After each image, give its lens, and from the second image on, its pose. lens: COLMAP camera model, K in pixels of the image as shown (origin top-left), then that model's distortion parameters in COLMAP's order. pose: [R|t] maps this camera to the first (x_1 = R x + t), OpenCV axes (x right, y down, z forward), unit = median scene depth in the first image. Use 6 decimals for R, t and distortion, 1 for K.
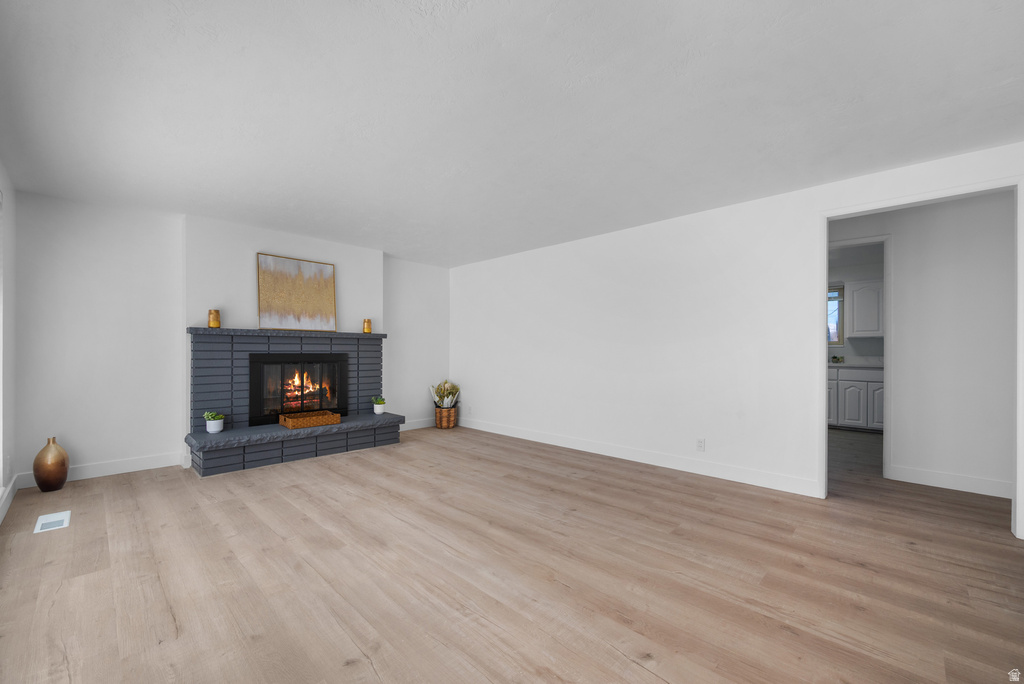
lens RADIAL K [[419.7, 0, 516.6], [0, 419.7, 350.3], [0, 0, 1]] dist [-0.002233, 0.000111]
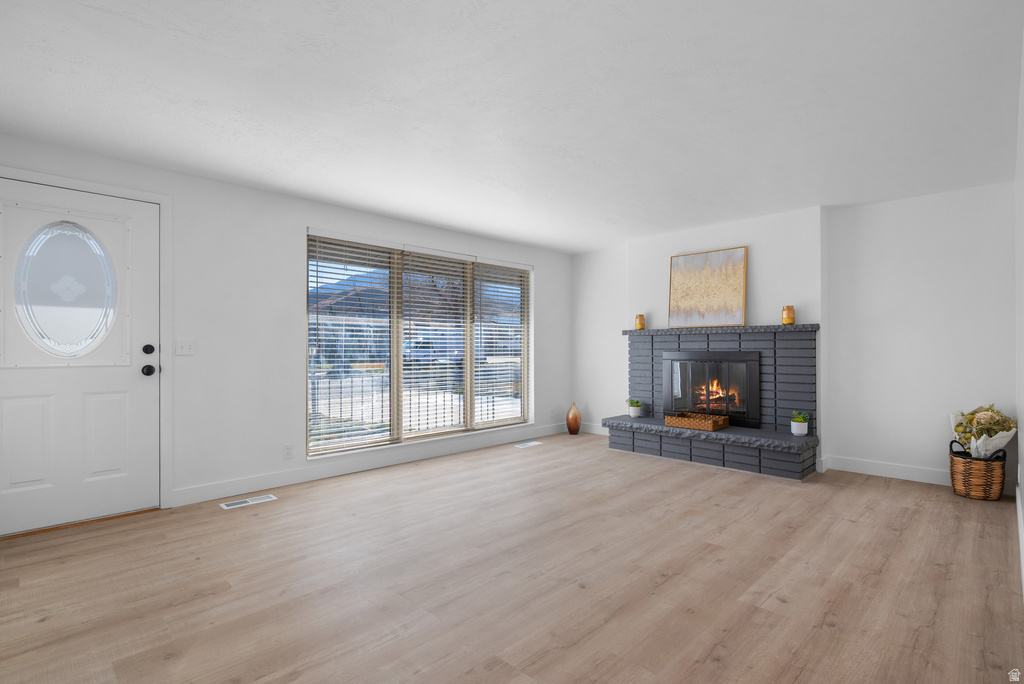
lens RADIAL K [[493.5, 0, 512.3], [0, 493.5, 345.8], [0, 0, 1]] dist [-0.001661, -0.000152]
pose [[-0.026175, -0.007920, -0.999626, 0.634370], [0.004556, 0.999957, -0.008042, 0.002178], [0.999647, -0.004765, -0.026138, 0.622566]]
